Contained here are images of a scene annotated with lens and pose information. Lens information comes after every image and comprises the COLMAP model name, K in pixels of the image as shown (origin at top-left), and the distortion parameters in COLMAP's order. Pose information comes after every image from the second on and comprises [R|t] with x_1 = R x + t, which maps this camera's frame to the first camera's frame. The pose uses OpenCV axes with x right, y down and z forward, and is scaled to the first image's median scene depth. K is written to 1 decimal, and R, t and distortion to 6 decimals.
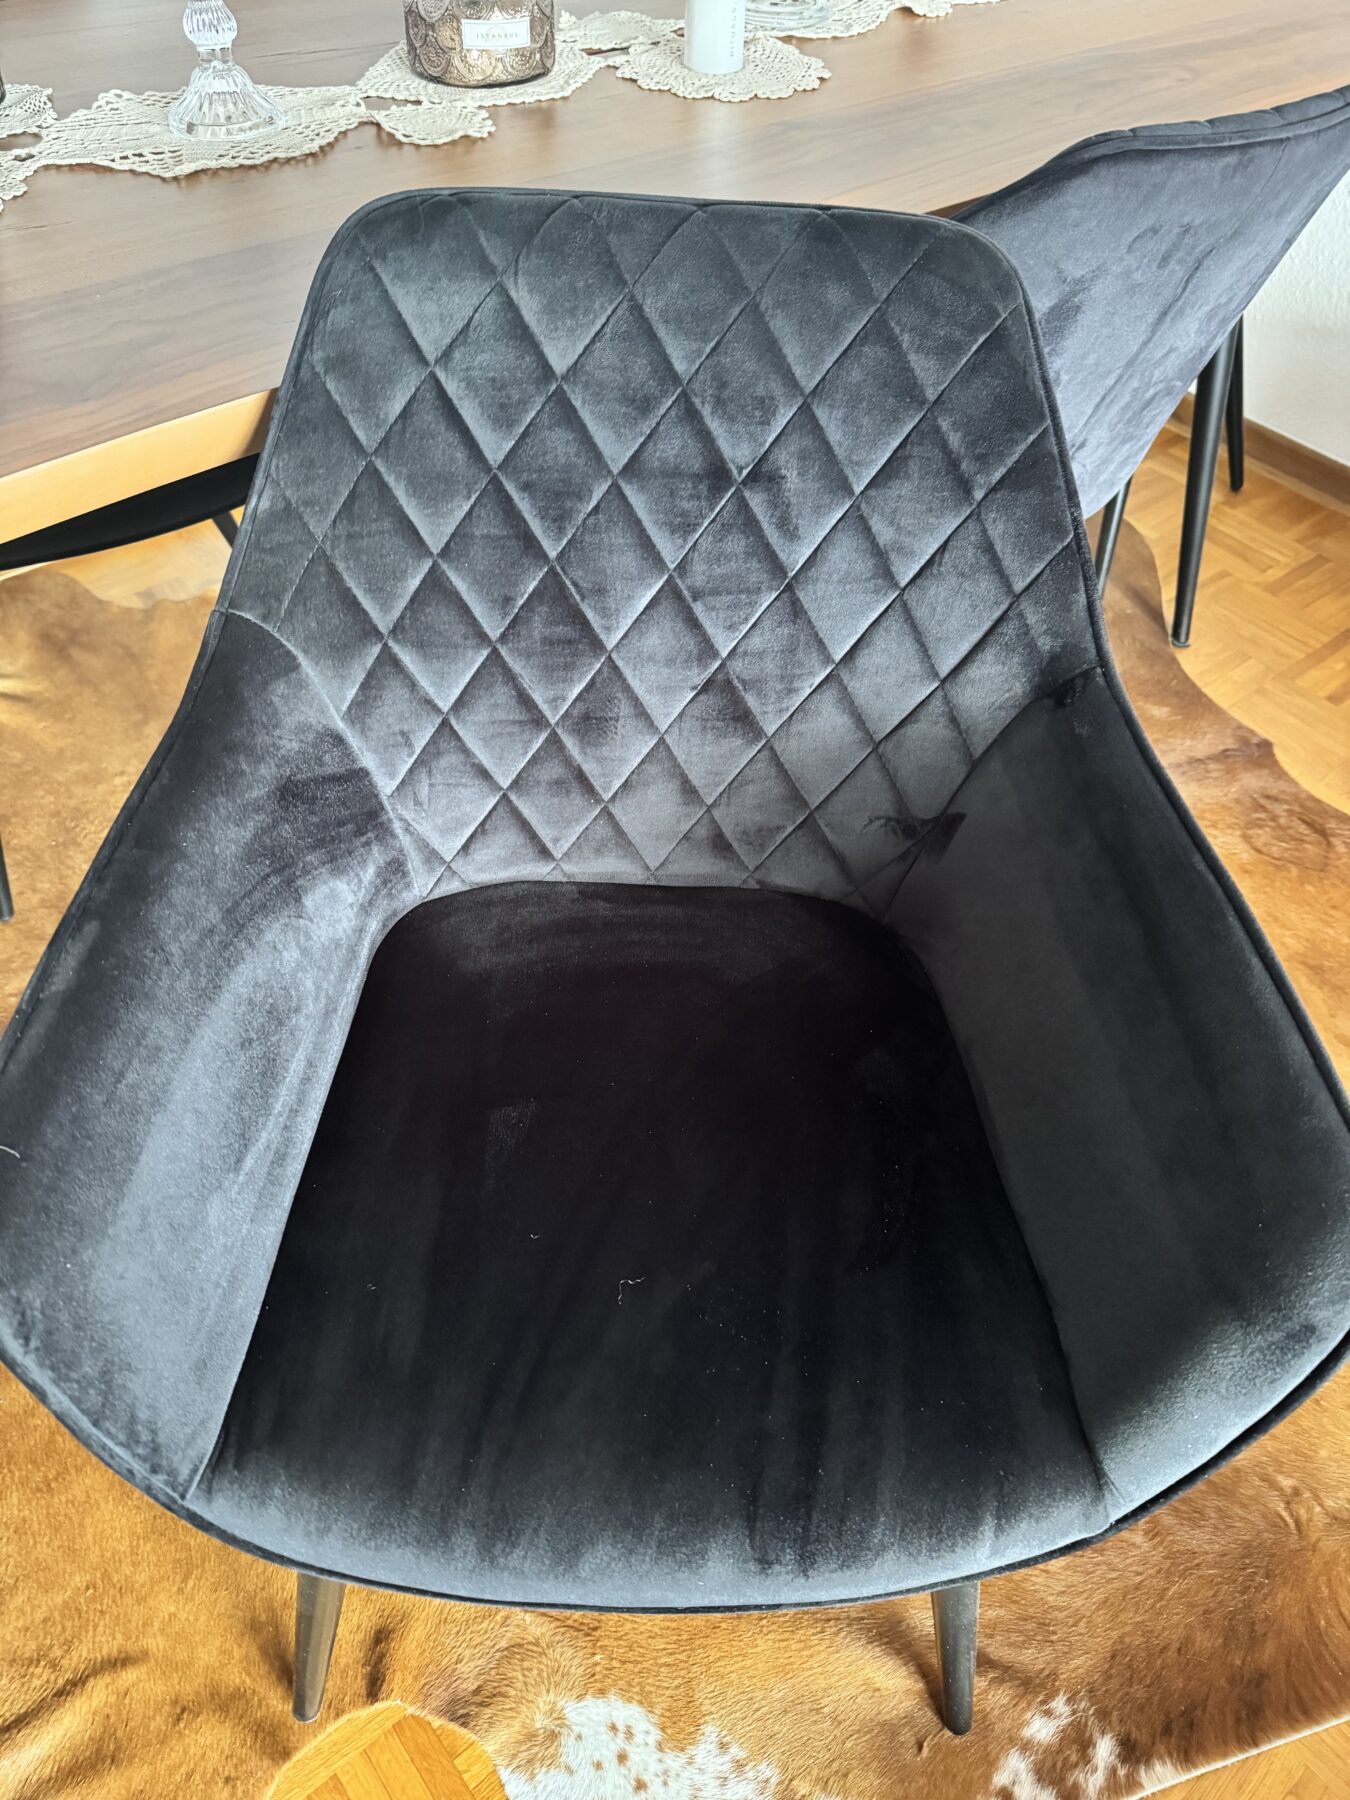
lens RADIAL K [[1247.9, 0, 663.7], [0, 1247.9, 906.0], [0, 0, 1]] dist [0.184645, -0.366811]
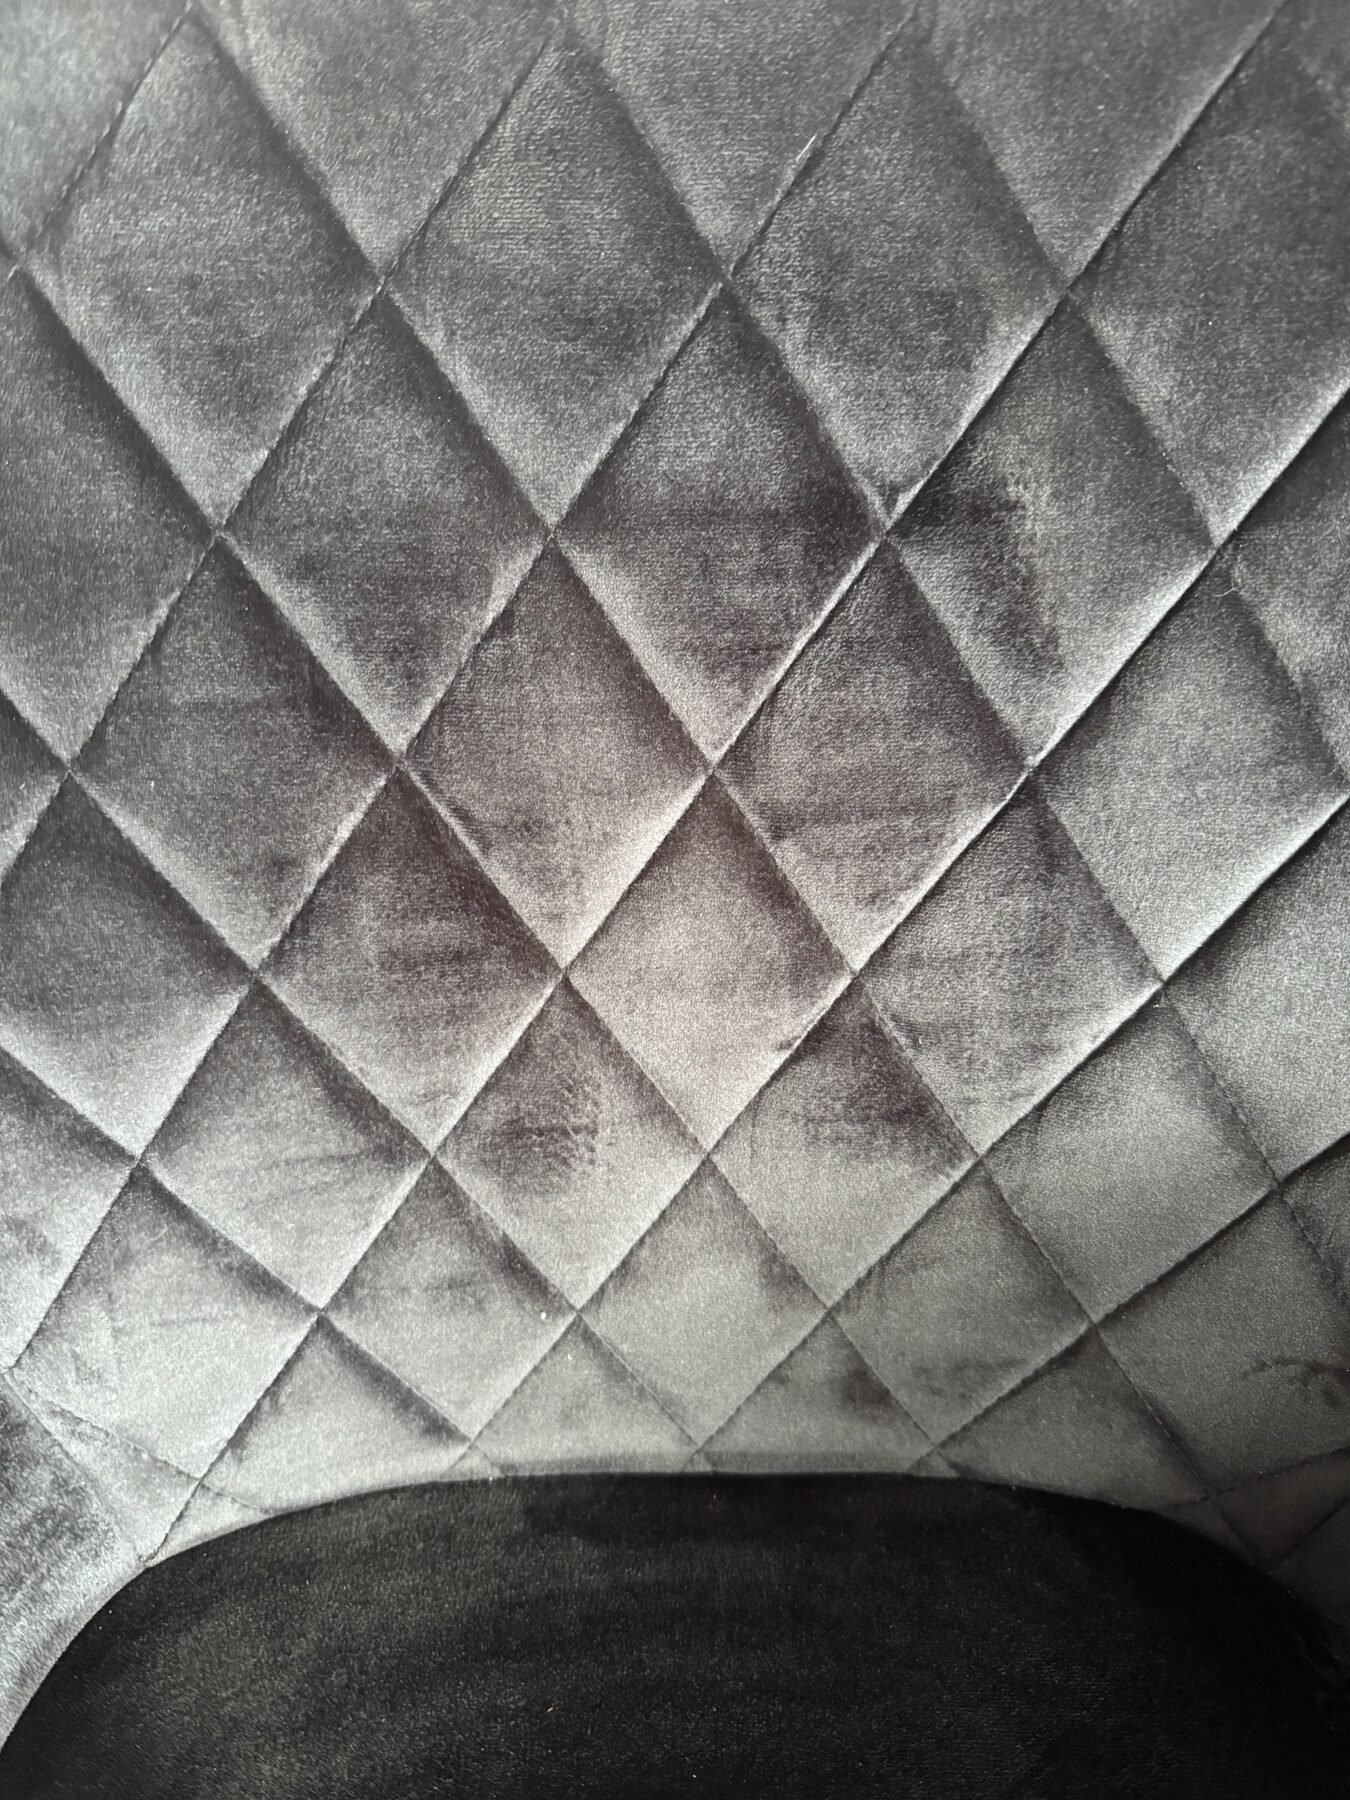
lens RADIAL K [[1268.2, 0, 666.7], [0, 1268.2, 901.9], [0, 0, 1]] dist [0.091039, -0.138936]
pose [[0.998476, -0.046782, -0.029267, 0.001234], [0.042943, 0.991808, -0.120305, -0.180054], [0.034655, 0.118865, 0.992305, 0.625437]]
